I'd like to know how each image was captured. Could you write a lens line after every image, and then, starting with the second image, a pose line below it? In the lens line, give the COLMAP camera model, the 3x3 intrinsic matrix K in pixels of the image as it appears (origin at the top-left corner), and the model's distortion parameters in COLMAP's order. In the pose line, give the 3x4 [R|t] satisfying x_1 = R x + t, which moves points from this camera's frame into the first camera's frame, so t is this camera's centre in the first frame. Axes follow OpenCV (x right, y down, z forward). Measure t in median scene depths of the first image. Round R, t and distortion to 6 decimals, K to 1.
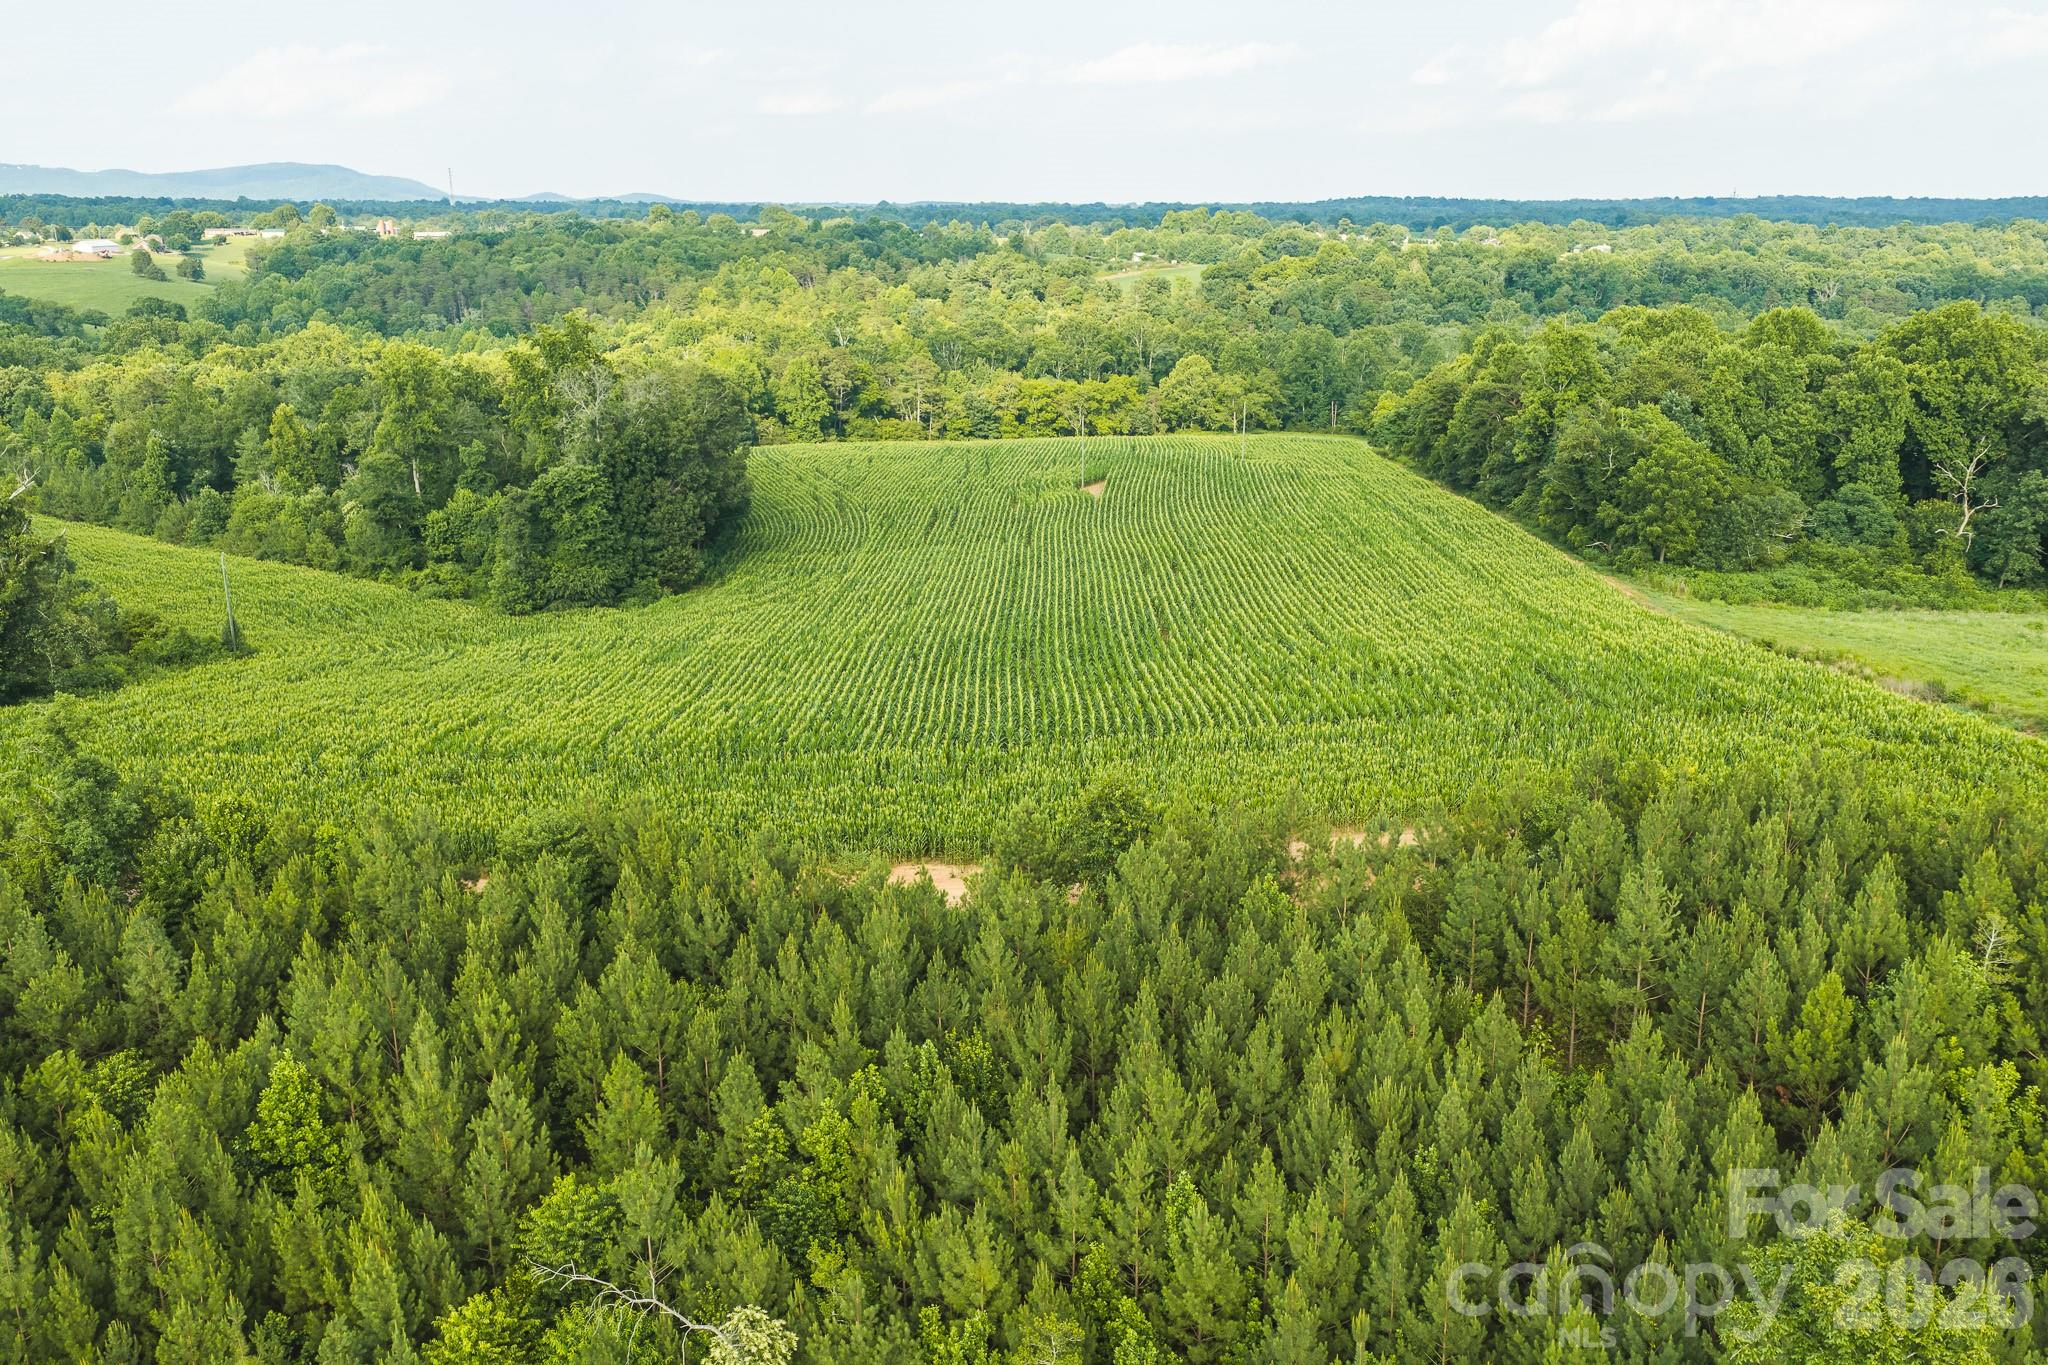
lens RADIAL K [[1693.9, 0, 1027.3], [0, 1693.9, 692.4], [0, 0, 1]] dist [0.012871, -0.025353]
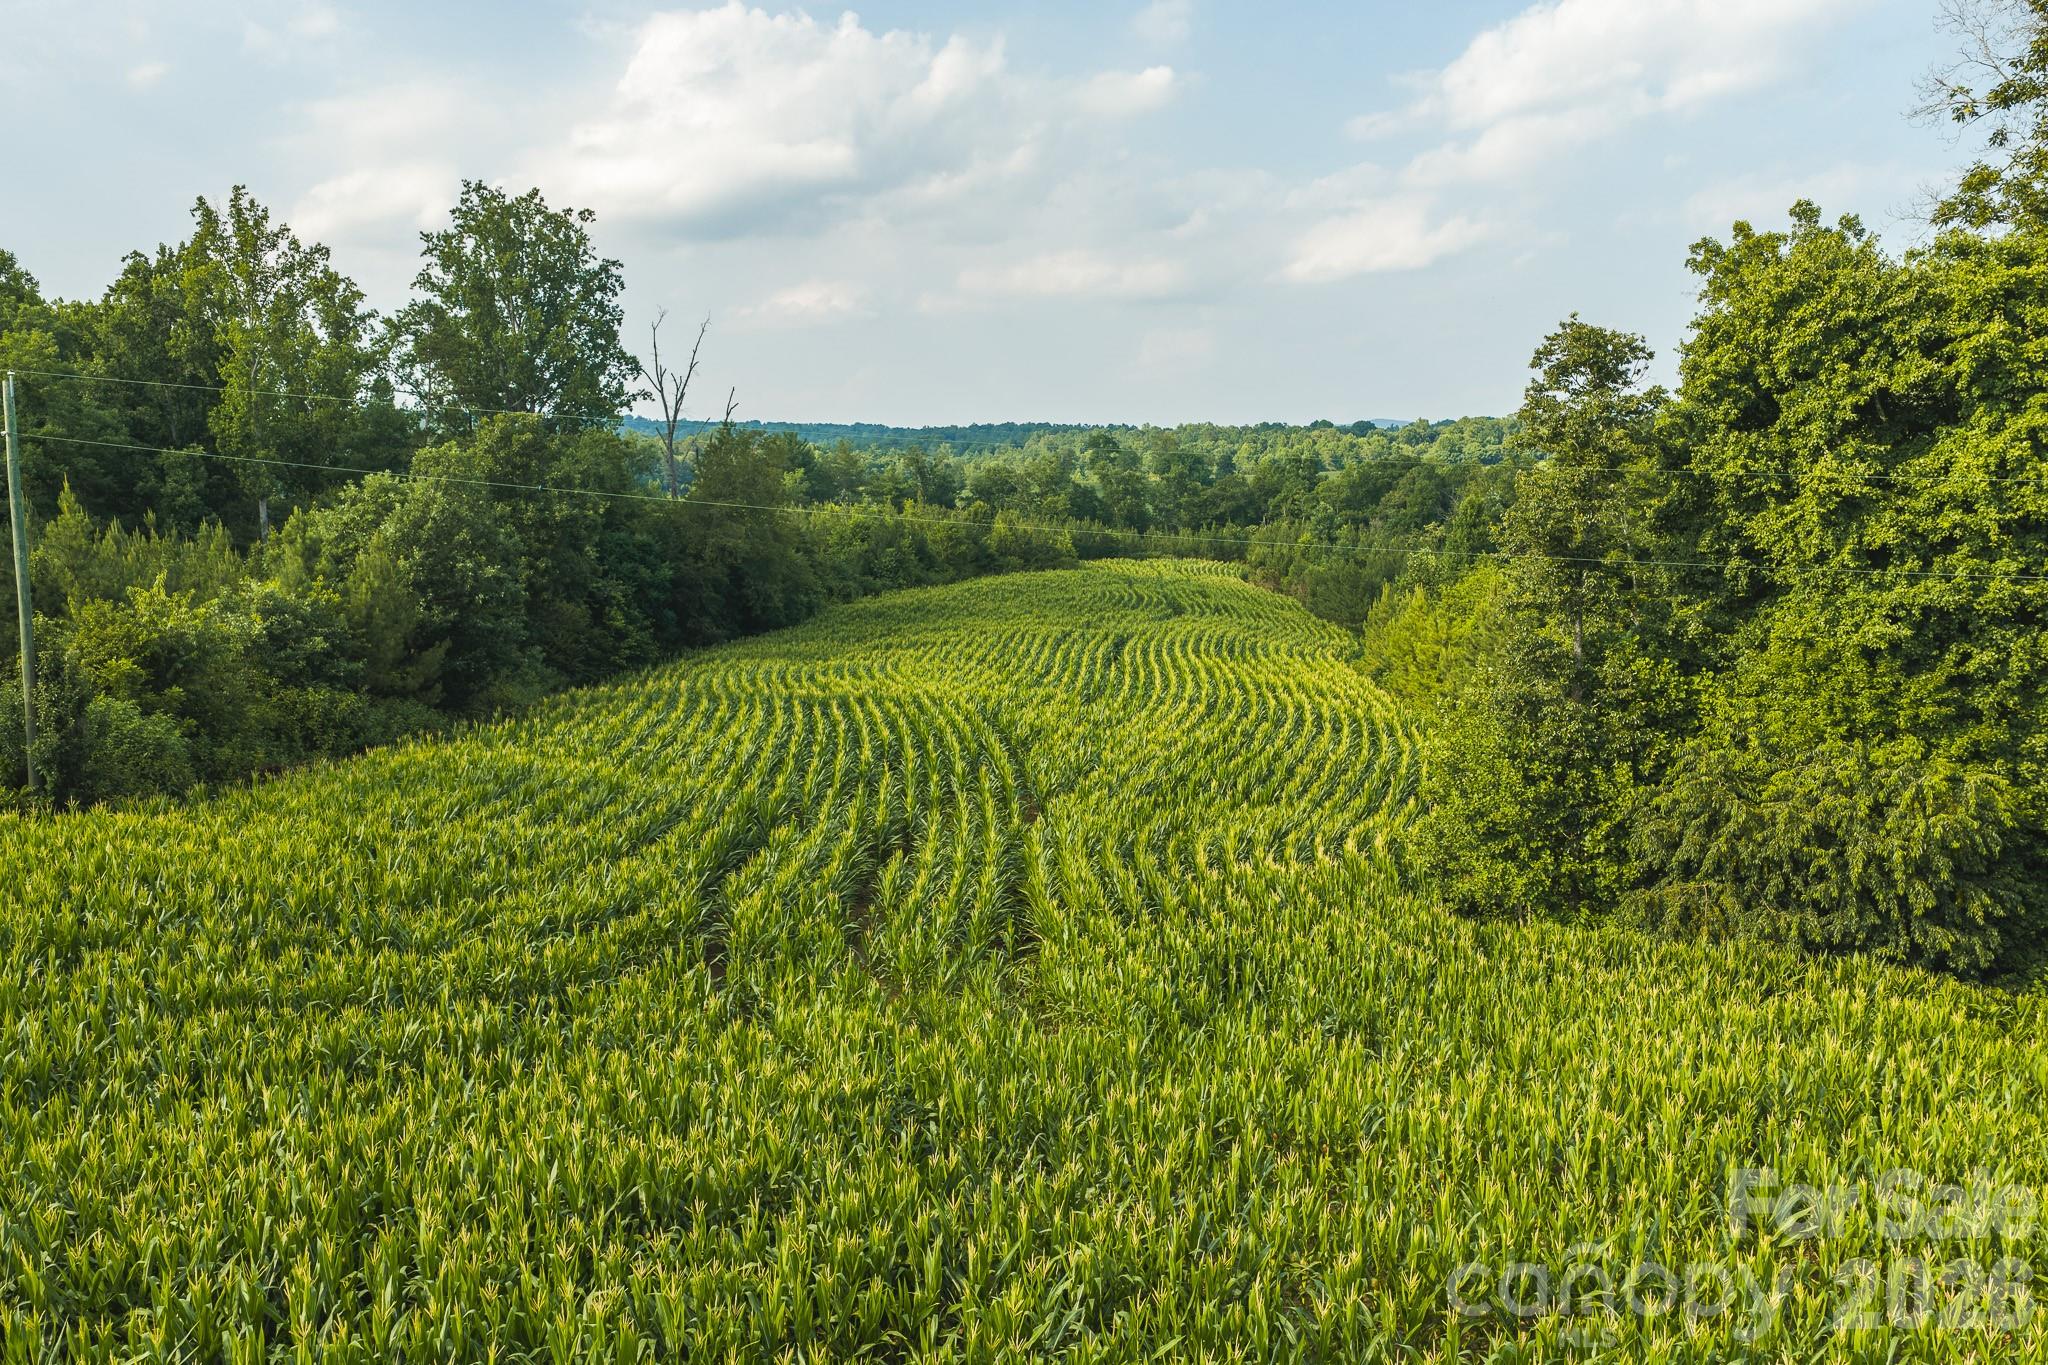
lens RADIAL K [[1693.9, 0, 1027.3], [0, 1693.9, 692.4], [0, 0, 1]] dist [0.012871, -0.025353]
pose [[0.536168, 0.110763, -0.836813, -0.064624], [-0.224778, 0.974294, -0.015060, -0.022696], [0.813633, 0.196172, 0.547282, 0.341233]]
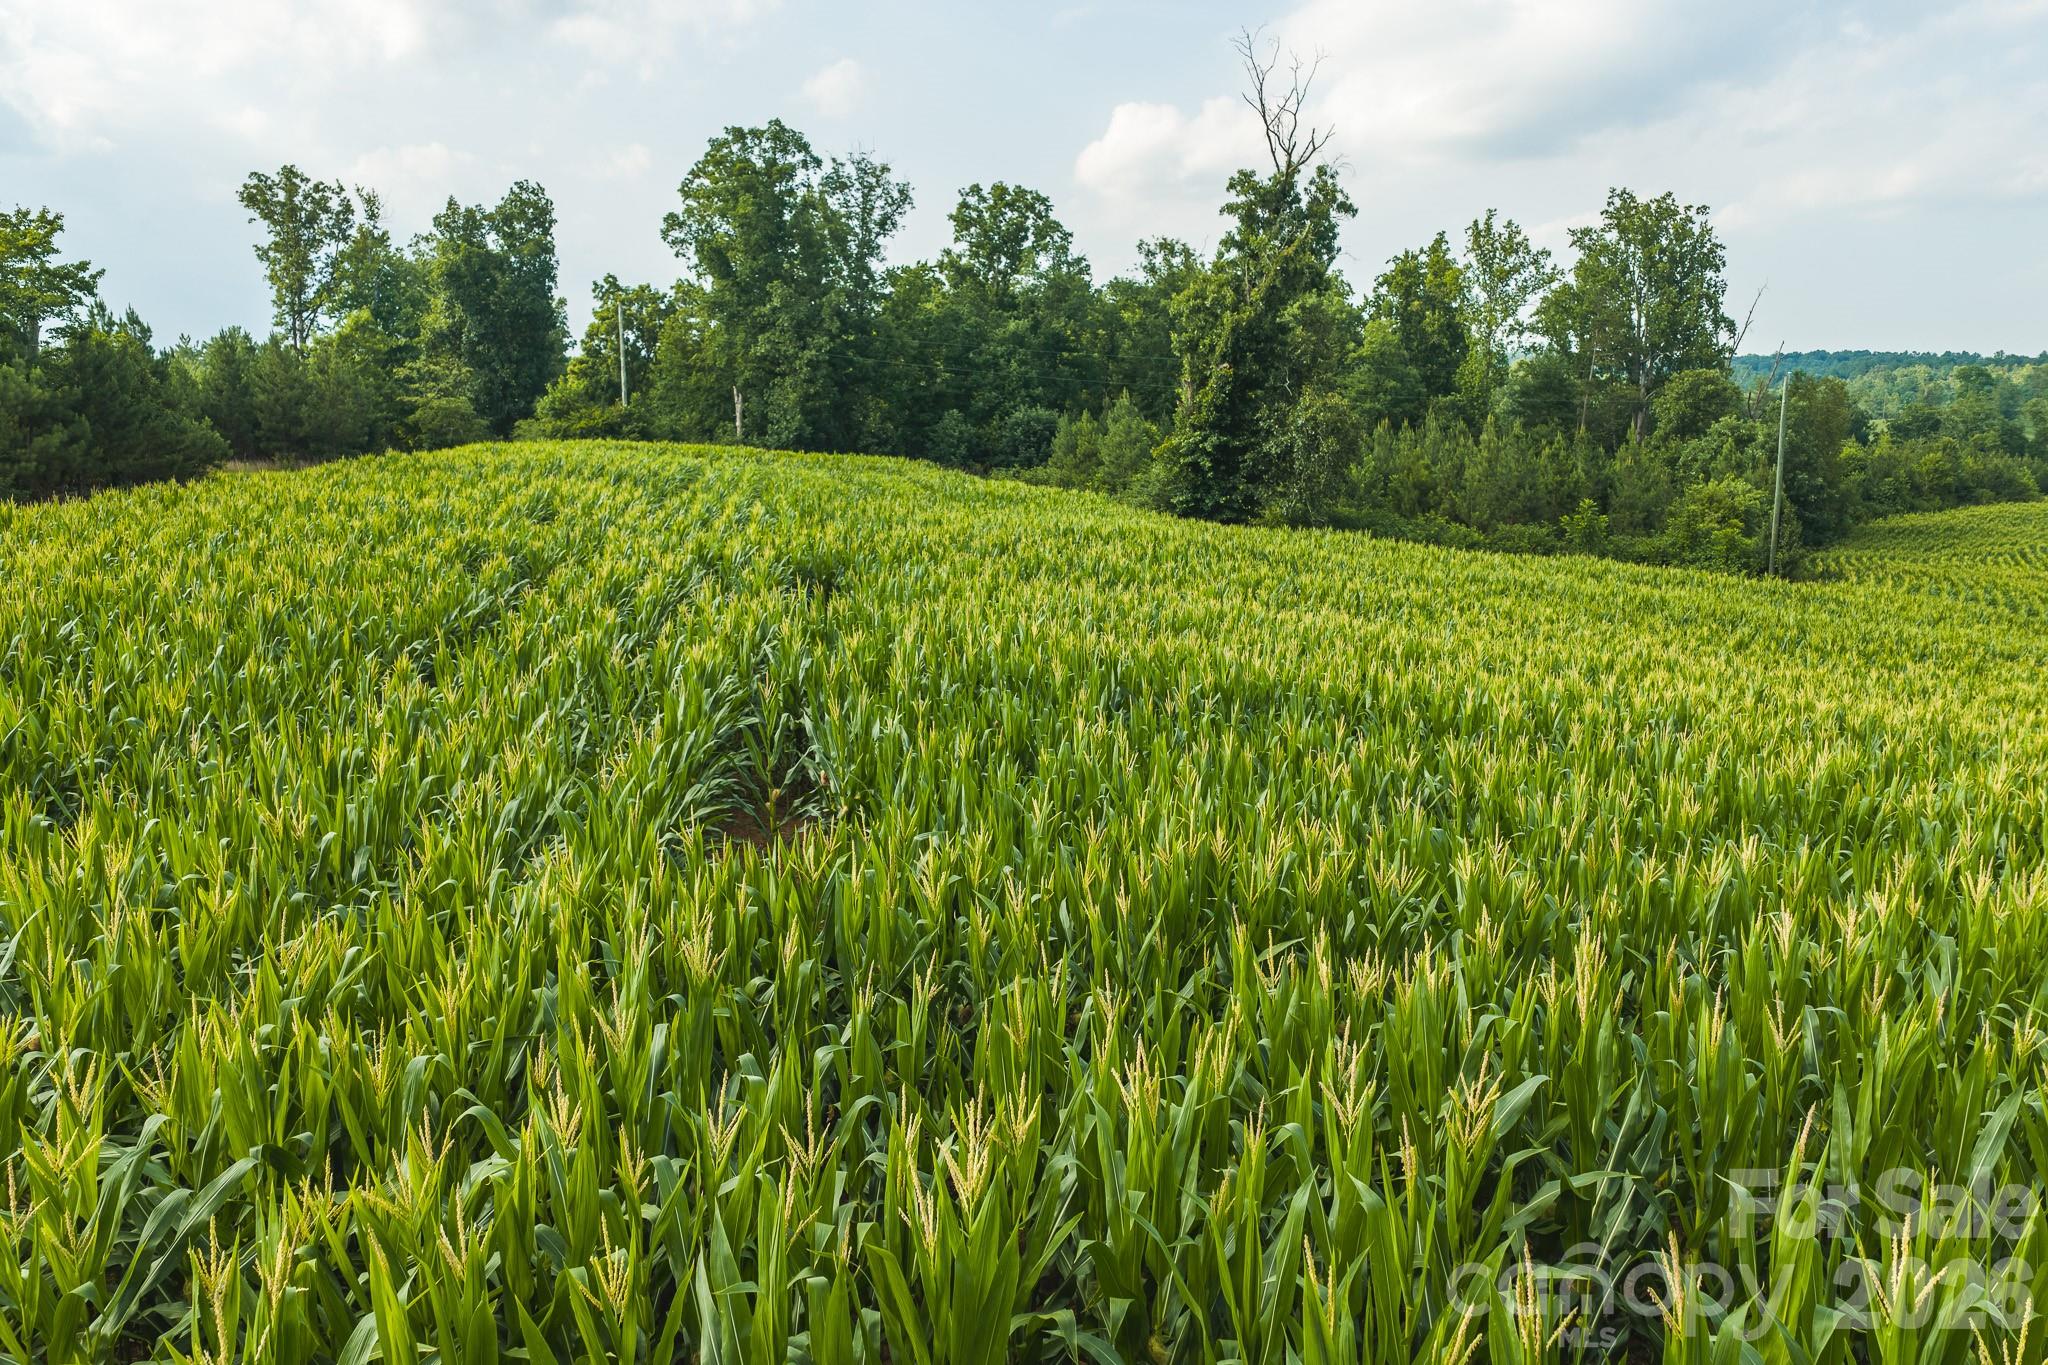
lens RADIAL K [[1693.9, 0, 1027.3], [0, 1693.9, 692.4], [0, 0, 1]] dist [0.012871, -0.025353]
pose [[0.133767, 0.168324, -0.976613, 0.001555], [-0.262950, 0.956176, 0.128785, 0.001747], [0.955491, 0.239573, 0.172165, 0.245030]]
